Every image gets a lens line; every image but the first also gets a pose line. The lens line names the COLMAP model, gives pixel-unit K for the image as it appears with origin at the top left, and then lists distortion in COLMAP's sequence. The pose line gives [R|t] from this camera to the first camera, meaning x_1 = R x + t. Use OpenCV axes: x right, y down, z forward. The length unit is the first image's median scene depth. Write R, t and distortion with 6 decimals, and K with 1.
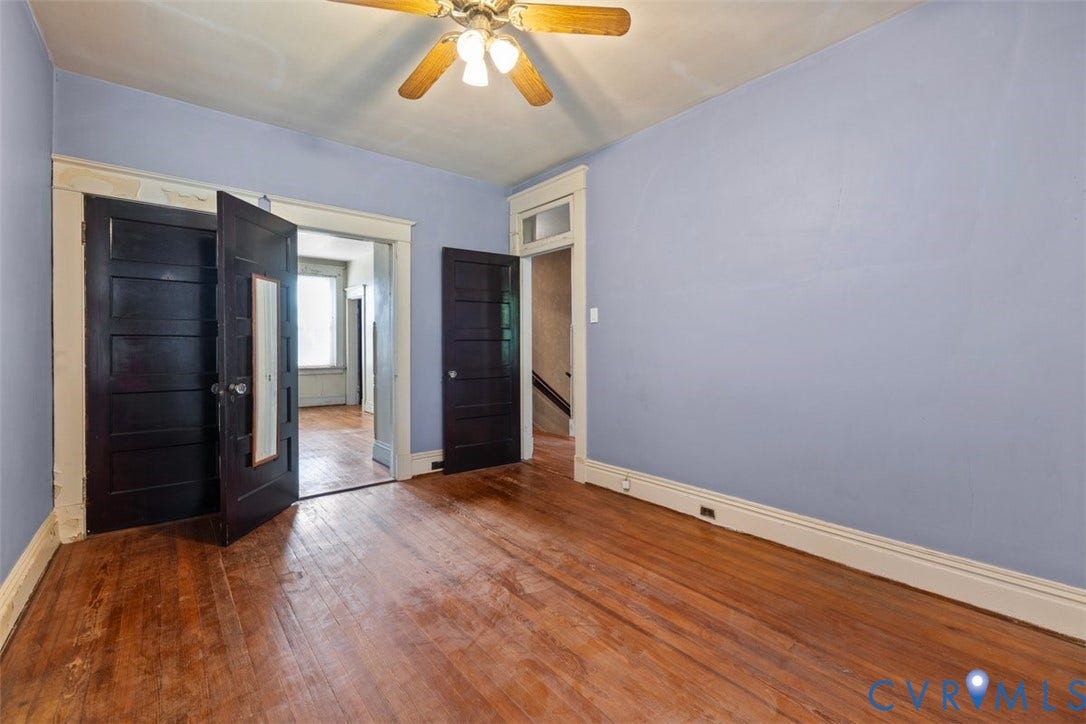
lens RADIAL K [[473.9, 0, 535.1], [0, 473.9, 353.8], [0, 0, 1]] dist [0.015808, -0.000308]
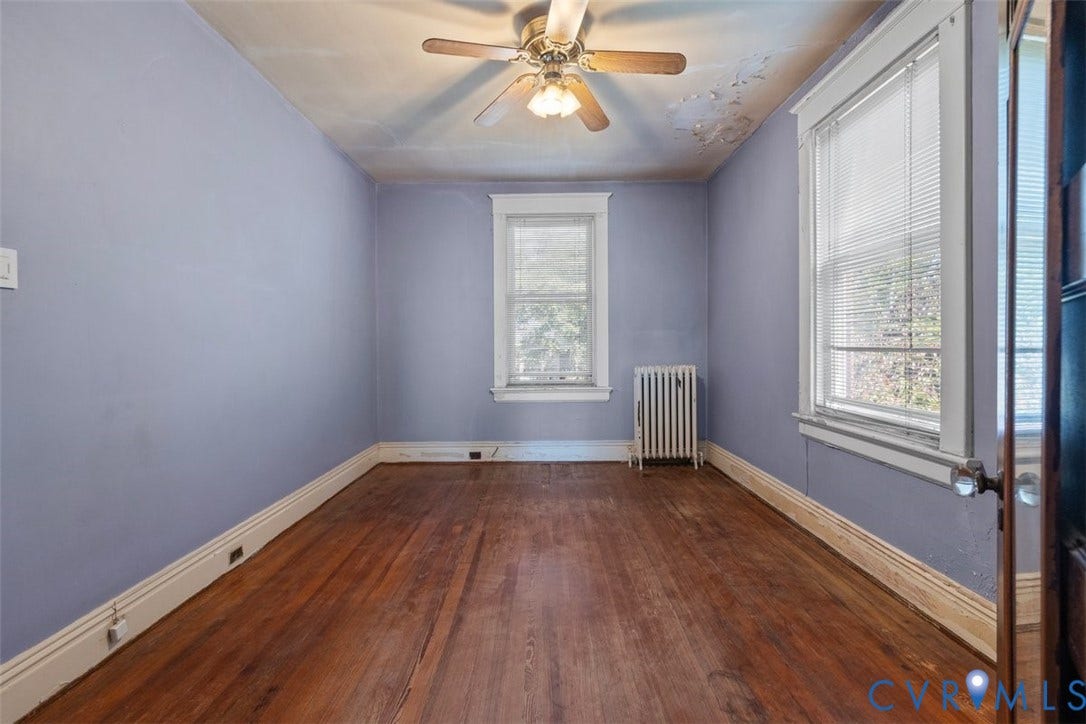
lens RADIAL K [[473.9, 0, 540.5], [0, 473.9, 353.4], [0, 0, 1]] dist [0.015808, -0.000308]
pose [[-0.784250, -0.005196, 0.620424, -0.644858], [0.016501, 0.999437, 0.029229, -0.027701], [-0.620226, 0.033160, -0.783722, 1.545627]]
